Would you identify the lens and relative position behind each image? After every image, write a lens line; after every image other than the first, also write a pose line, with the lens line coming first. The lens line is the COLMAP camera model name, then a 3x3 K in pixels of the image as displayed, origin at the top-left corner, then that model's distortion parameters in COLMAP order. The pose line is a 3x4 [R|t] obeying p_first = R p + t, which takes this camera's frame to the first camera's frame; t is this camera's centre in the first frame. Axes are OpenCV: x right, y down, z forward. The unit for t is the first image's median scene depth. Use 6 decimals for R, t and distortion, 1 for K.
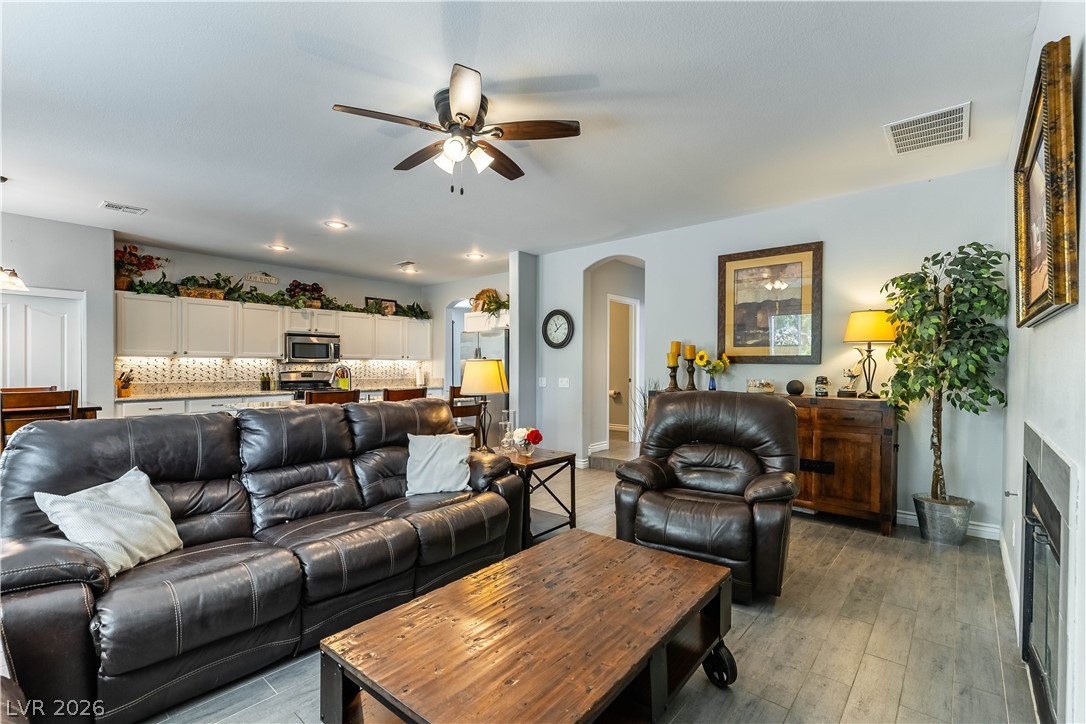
lens RADIAL K [[476.8, 0, 544.8], [0, 476.8, 368.9], [0, 0, 1]] dist [0.000328, -0.000129]
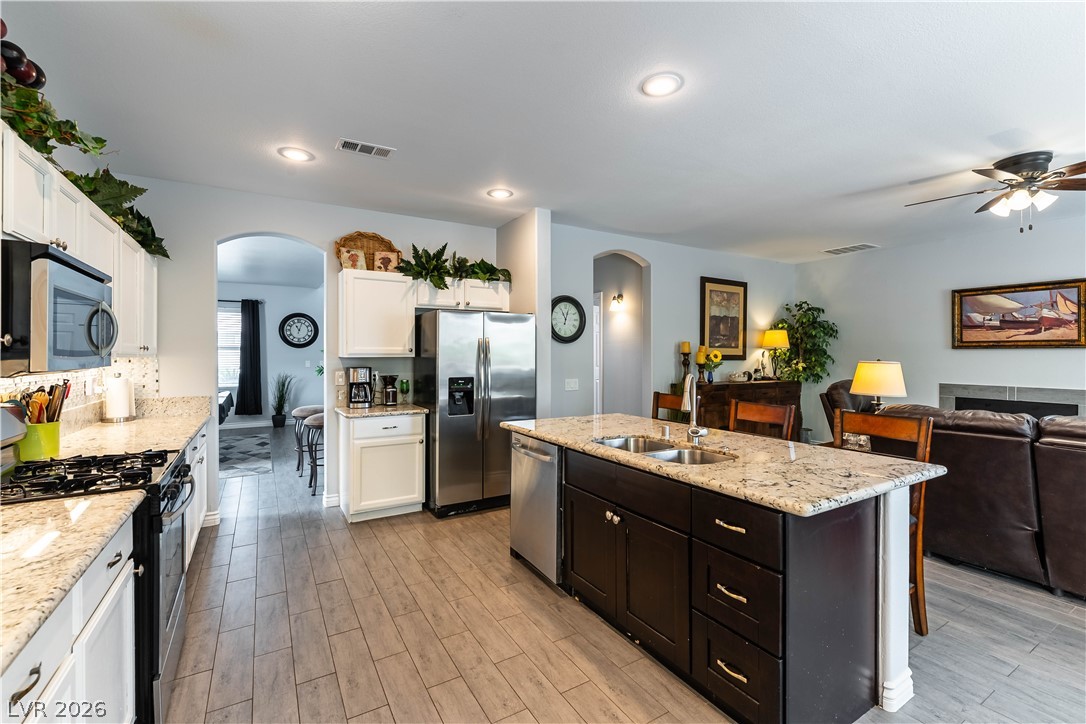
lens RADIAL K [[470.9, 0, 549.5], [0, 470.9, 357.1], [0, 0, 1]] dist [-0.002832, -0.000811]
pose [[0.307214, -0.009978, 0.951588, -0.700330], [0.007514, 0.999939, 0.008059, -0.024029], [-0.951611, 0.004674, 0.307270, 0.724955]]
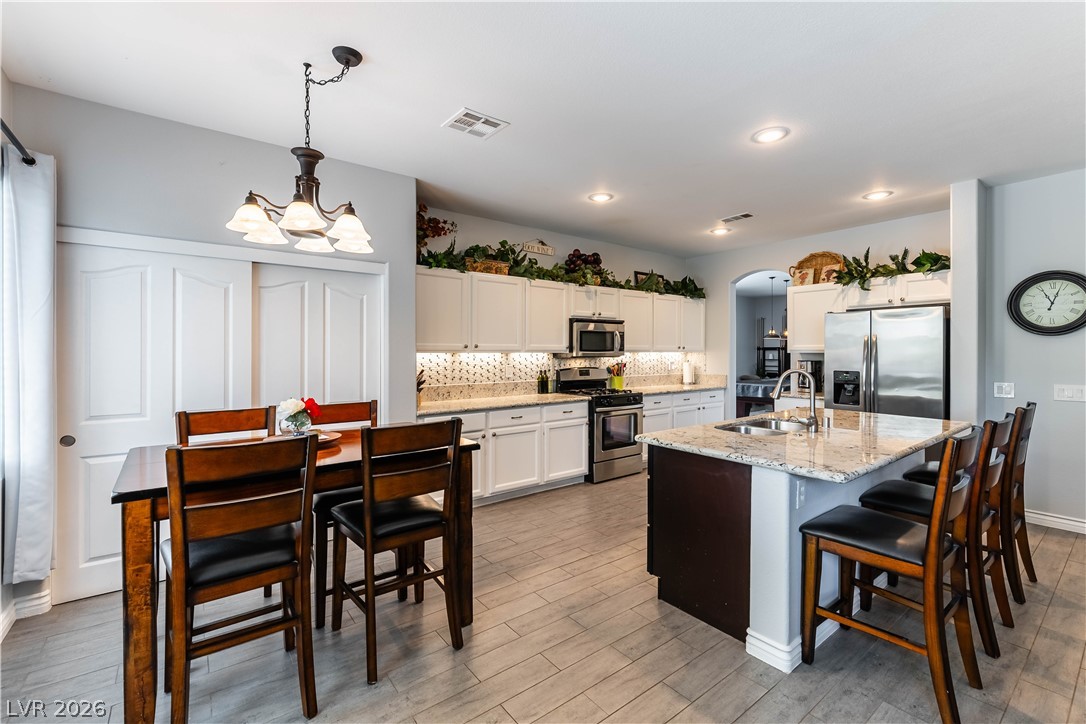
lens RADIAL K [[467.6, 0, 547.1], [0, 467.6, 350.9], [0, 0, 1]] dist [-0.000171, -0.000057]
pose [[0.980022, -0.003200, -0.198864, -0.449266], [0.001976, 0.999978, -0.006353, -0.019611], [0.198880, 0.005833, 0.980007, 0.274067]]
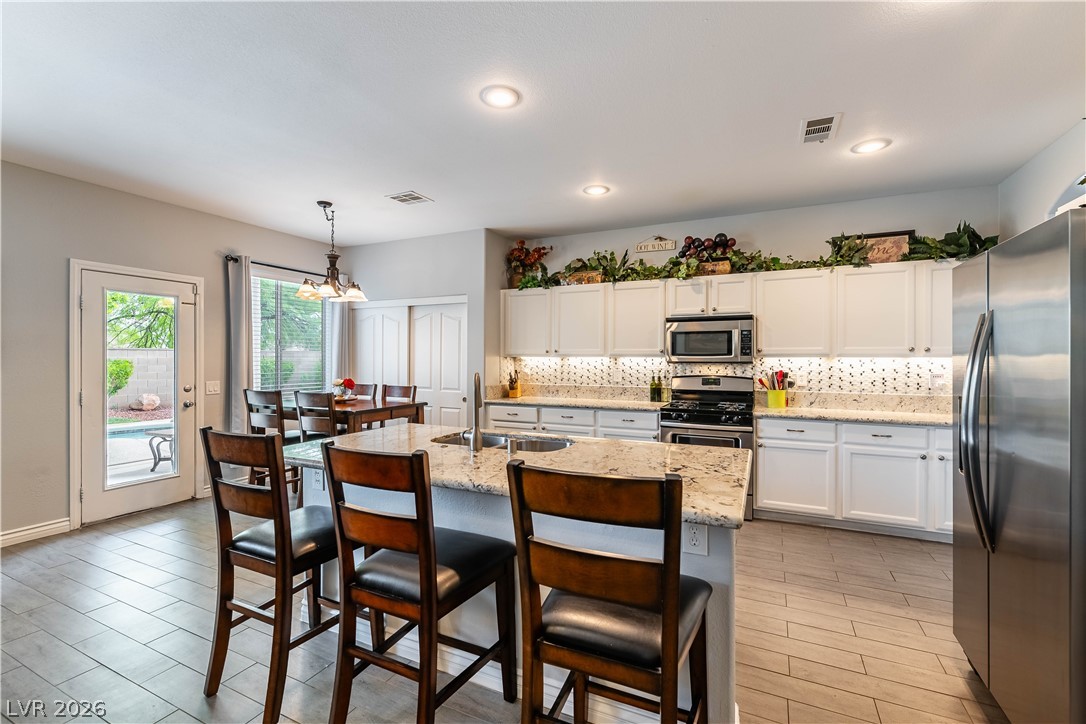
lens RADIAL K [[478.4, 0, 550.5], [0, 478.4, 355.7], [0, 0, 1]] dist [-0.000157, 0.000034]
pose [[0.259477, -0.004886, -0.965737, 0.065922], [-0.005079, 0.999966, -0.006424, -0.018587], [0.965736, 0.006572, 0.259444, 0.691692]]
